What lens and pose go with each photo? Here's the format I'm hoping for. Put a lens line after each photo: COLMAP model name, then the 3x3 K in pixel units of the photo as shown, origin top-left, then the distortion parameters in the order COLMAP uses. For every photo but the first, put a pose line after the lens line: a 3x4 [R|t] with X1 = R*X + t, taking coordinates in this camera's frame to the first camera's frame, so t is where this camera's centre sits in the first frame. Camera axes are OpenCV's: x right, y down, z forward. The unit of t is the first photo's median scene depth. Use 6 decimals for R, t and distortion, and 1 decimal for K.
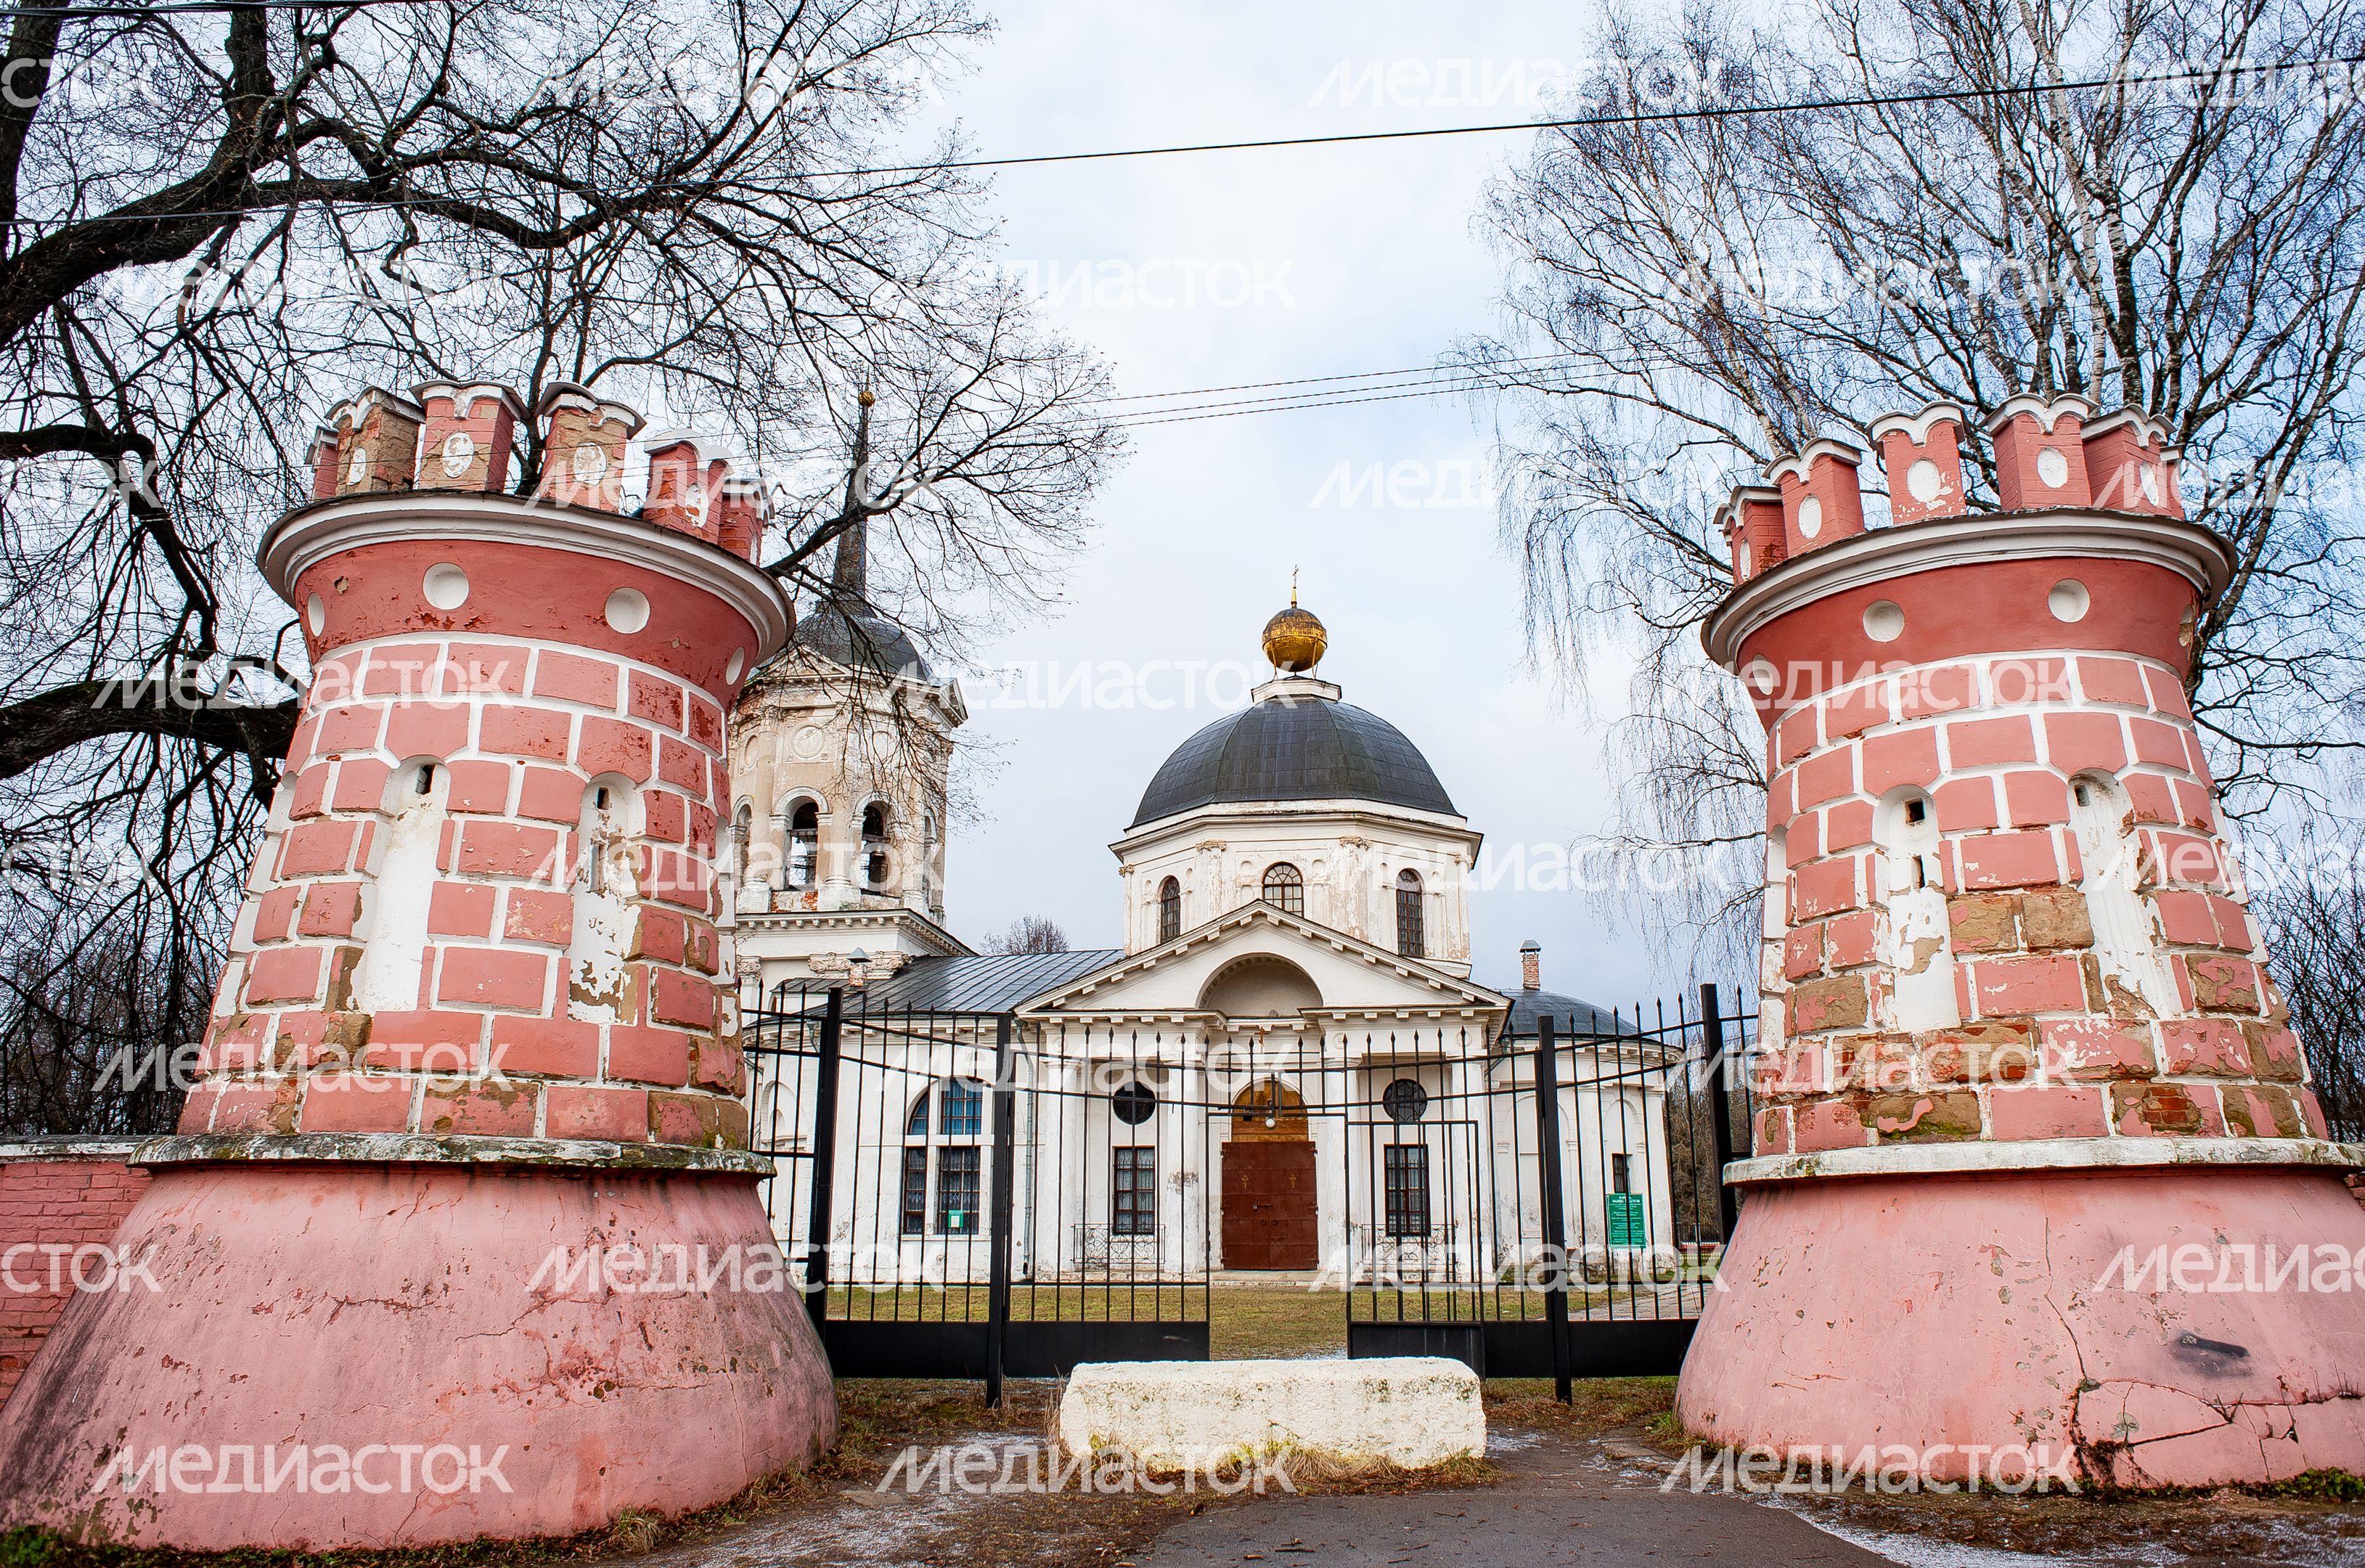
lens RADIAL K [[1485.4, 0, 1235.7], [0, 1485.4, 790.3], [0, 0, 1]] dist [-0.058629, 0.000120]
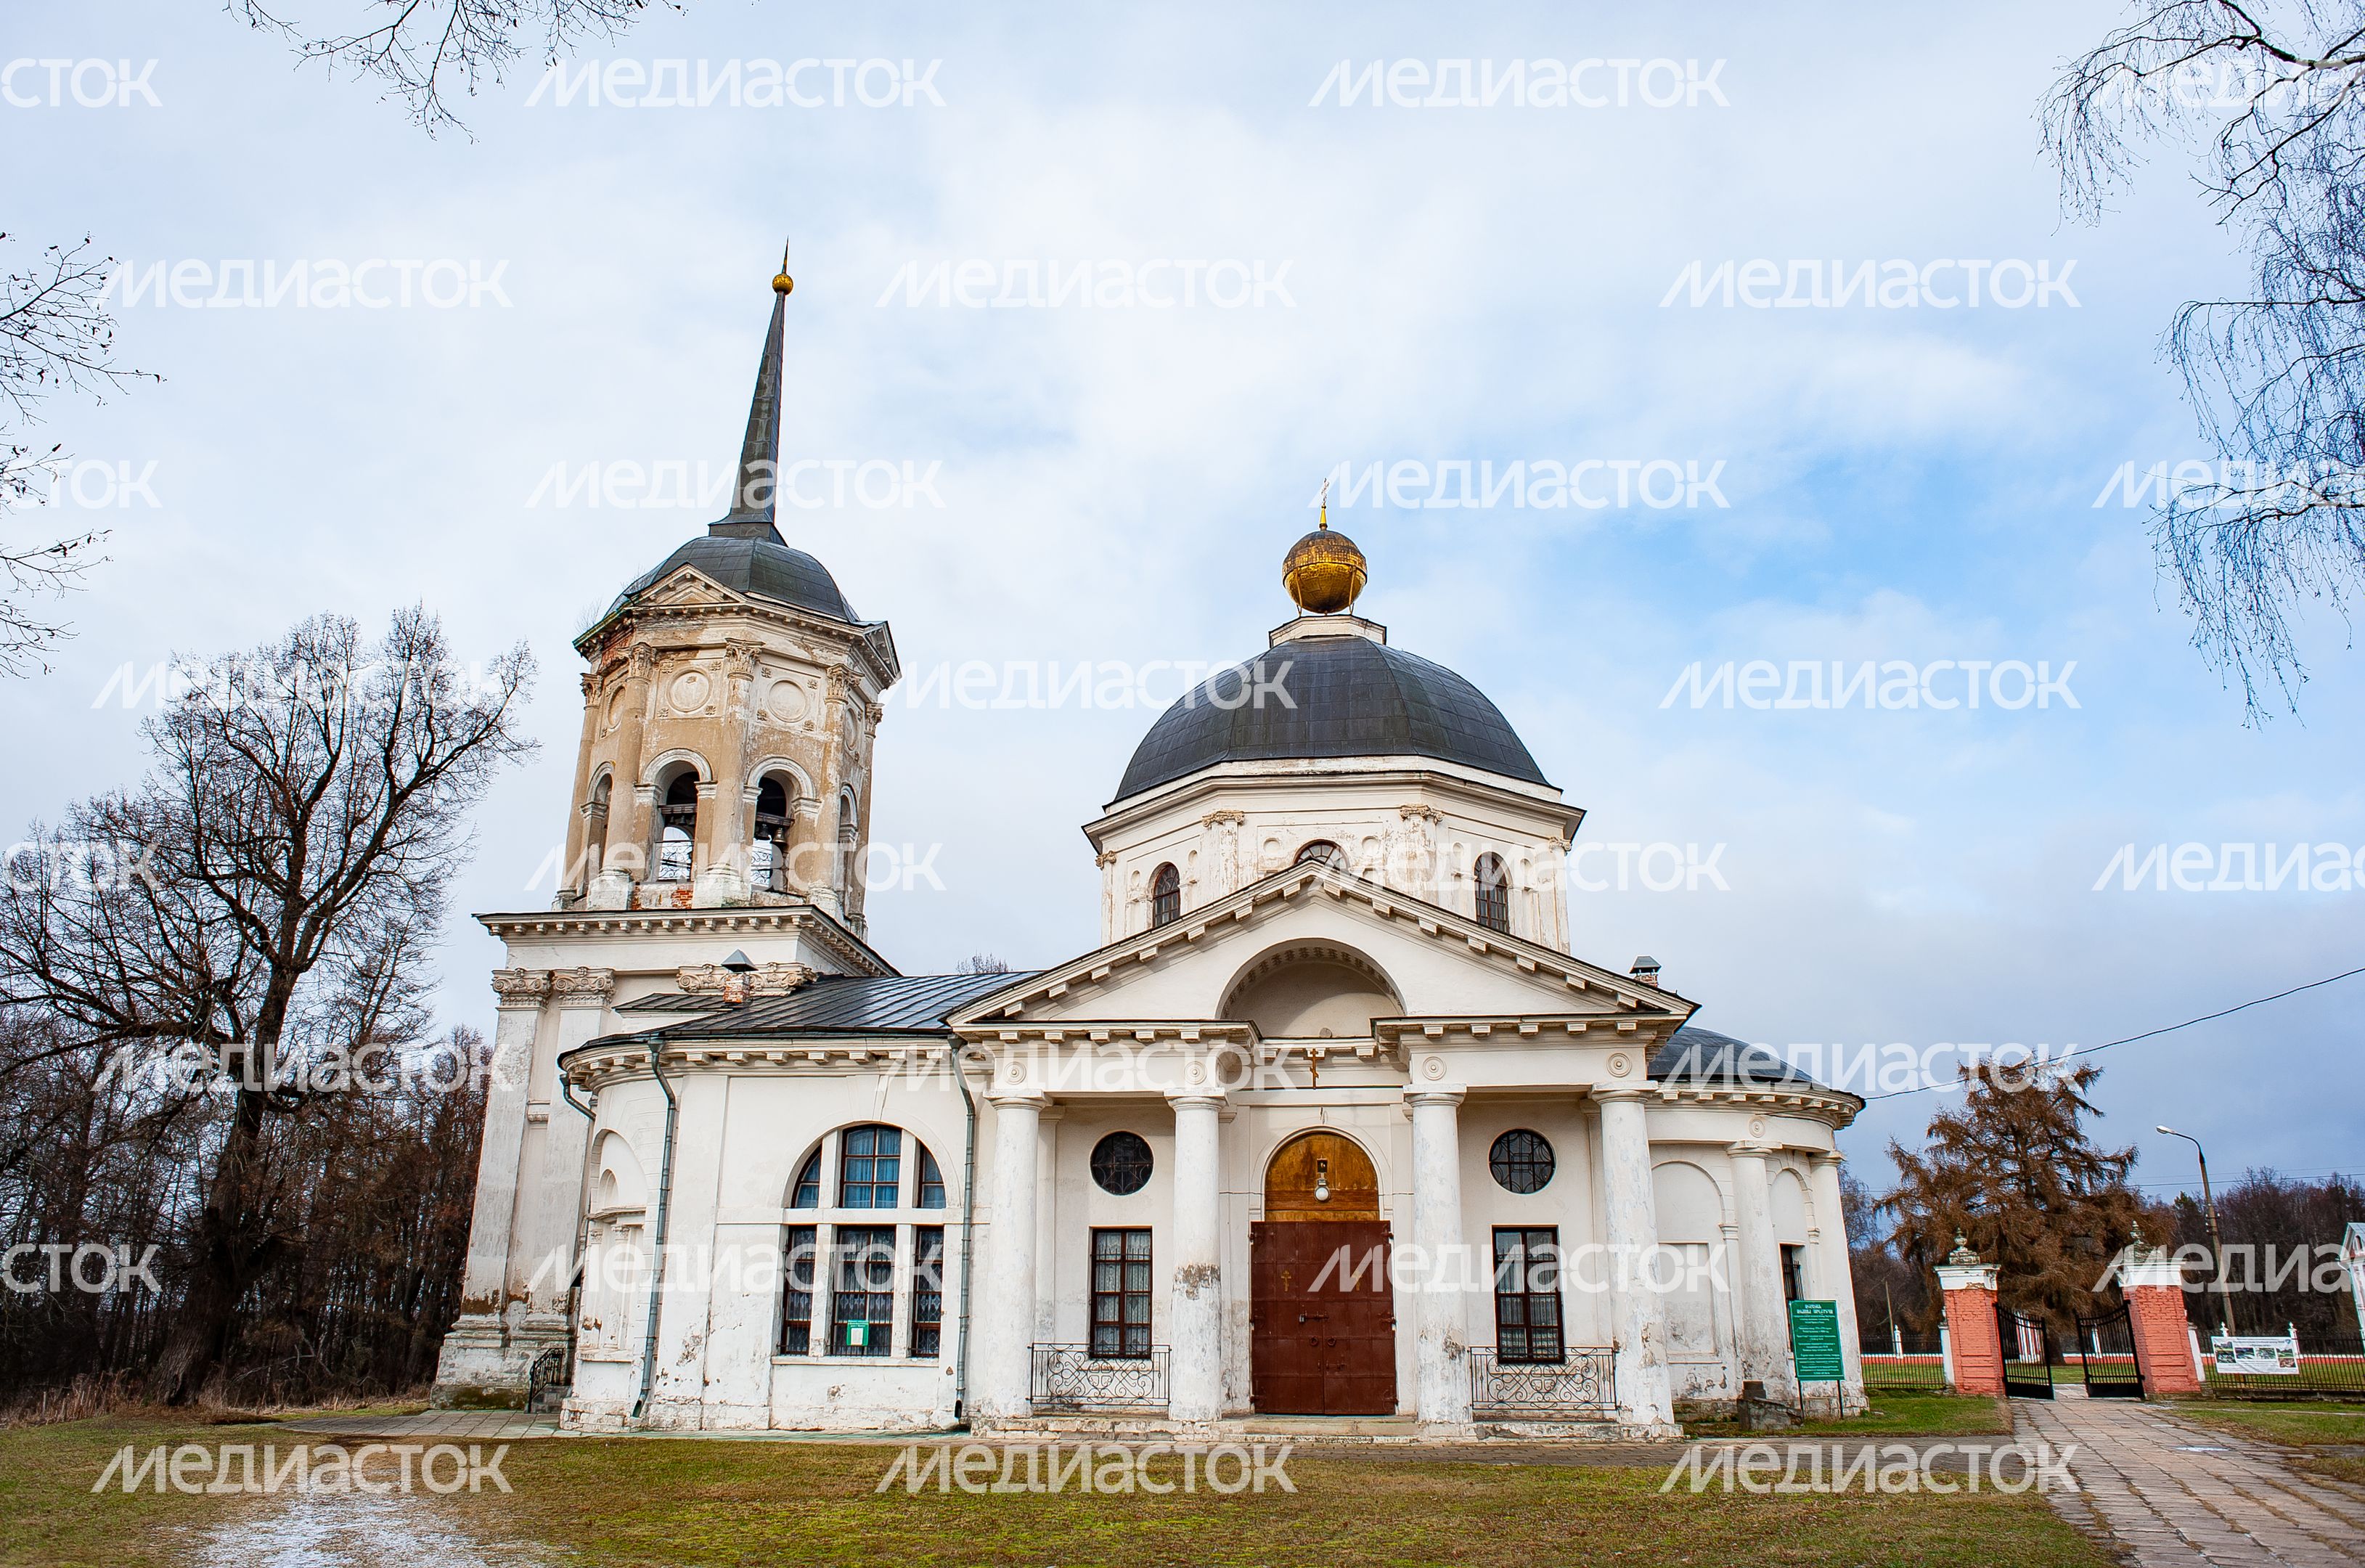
lens RADIAL K [[1609.8, 0, 1206.5], [0, 1609.8, 770.7], [0, 0, 1]] dist [-0.088440, 0.080598]
pose [[0.999976, 0.006857, -0.001250, -0.029465], [-0.006913, 0.998618, -0.052103, 0.067737], [0.000891, 0.052110, 0.998641, 0.250621]]
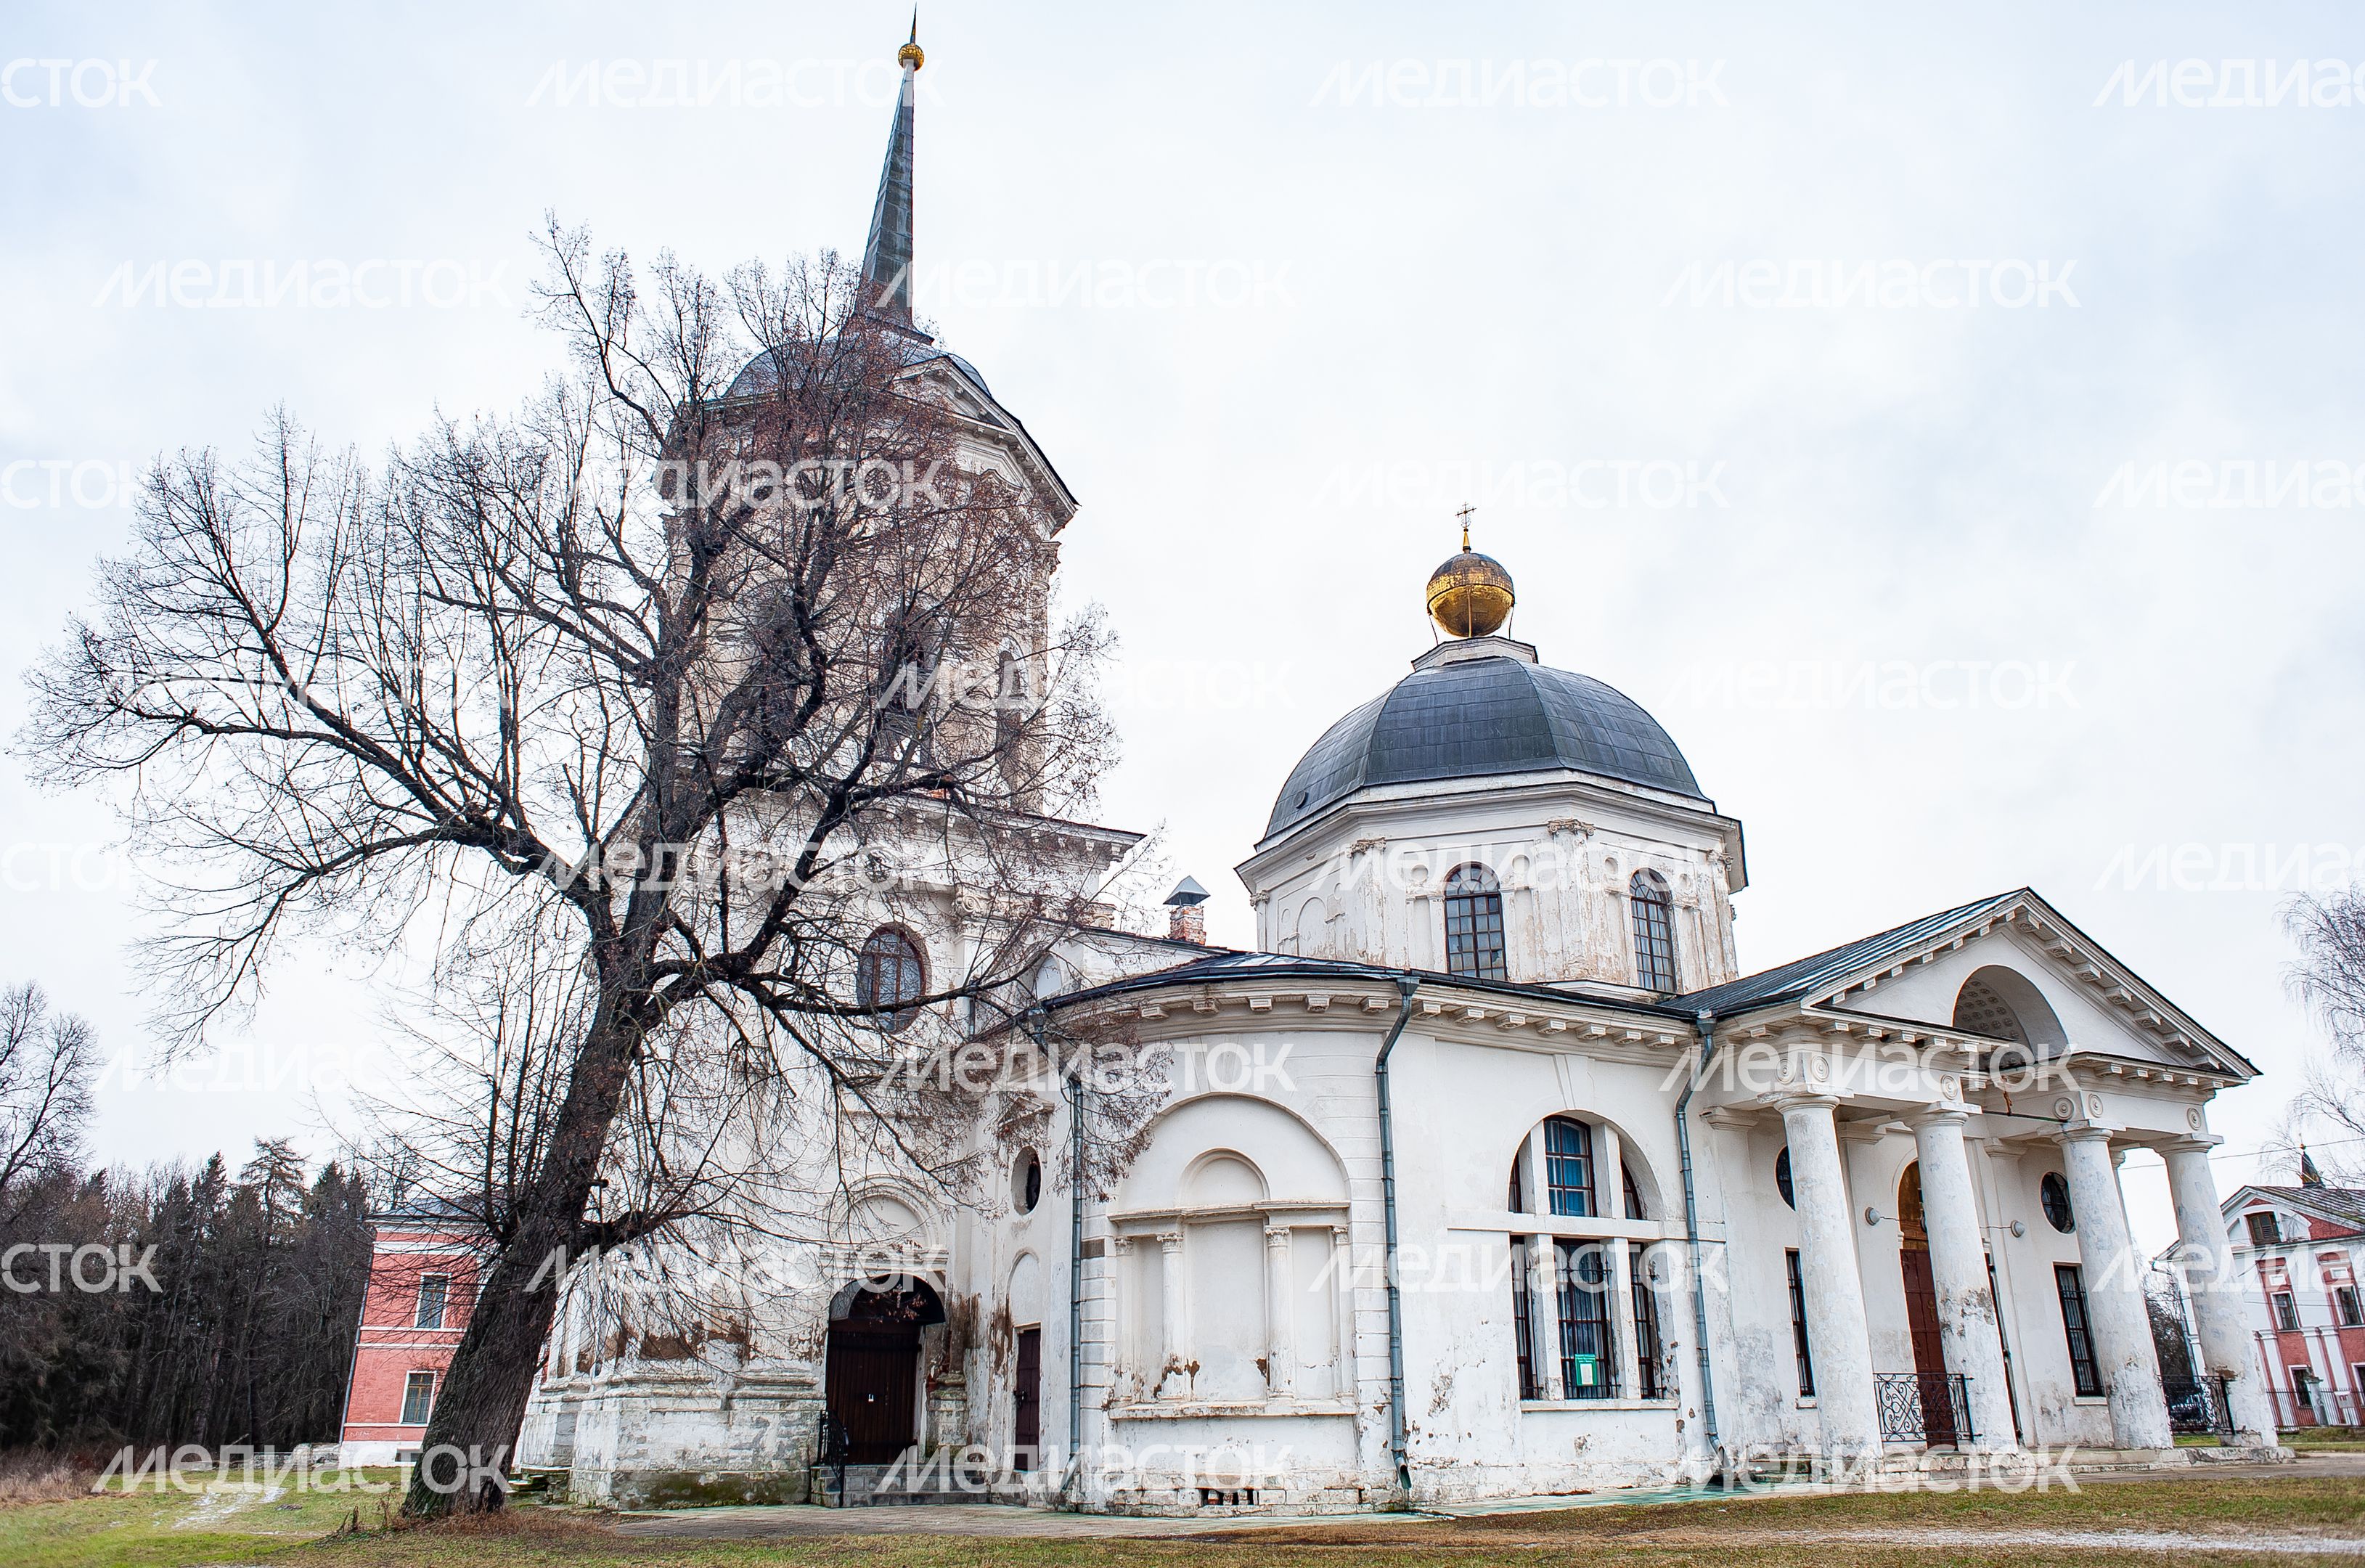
lens RADIAL K [[1609.8, 0, 1206.5], [0, 1609.8, 770.7], [0, 0, 1]] dist [-0.088440, 0.080598]
pose [[0.807799, 0.219727, 0.546974, -0.661986], [-0.160528, 0.974858, -0.154538, 0.182214], [-0.567178, 0.037031, 0.822762, 0.569921]]
